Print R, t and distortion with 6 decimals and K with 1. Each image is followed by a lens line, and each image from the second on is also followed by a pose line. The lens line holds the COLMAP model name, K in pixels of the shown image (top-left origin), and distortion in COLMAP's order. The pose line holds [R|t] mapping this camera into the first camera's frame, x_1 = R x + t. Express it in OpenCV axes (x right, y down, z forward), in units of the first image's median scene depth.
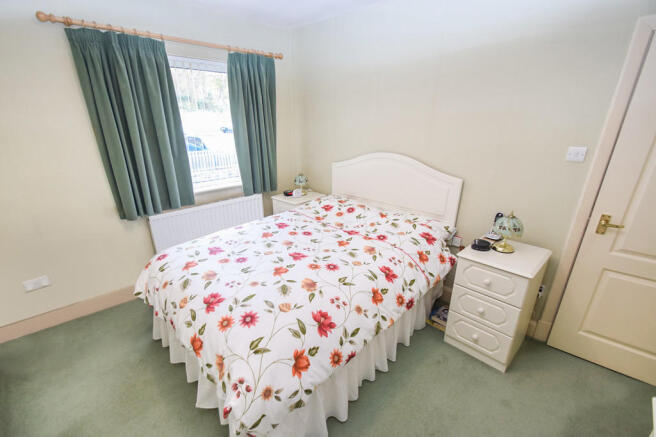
lens RADIAL K [[277.6, 0, 328.0], [0, 277.6, 218.5], [0, 0, 1]] dist [-0.013086, 0.000063]
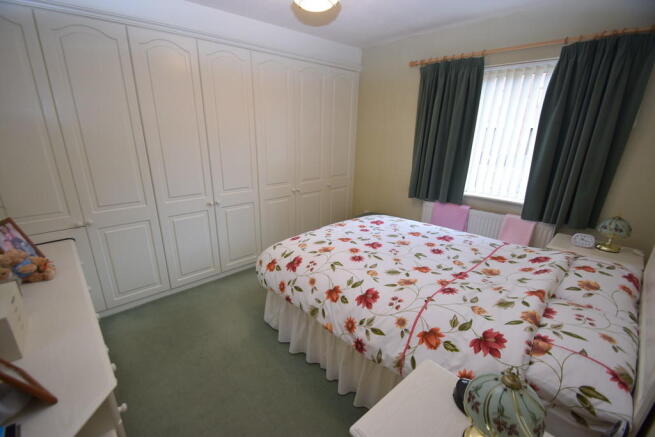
lens RADIAL K [[289.2, 0, 327.5], [0, 289.2, 218.5], [0, 0, 1]] dist [0.000194, 0.000045]
pose [[-0.009733, 0.294762, -0.955521, 0.776043], [-0.349248, 0.894387, 0.279461, -0.174844], [0.936980, 0.336434, 0.094240, 0.557301]]
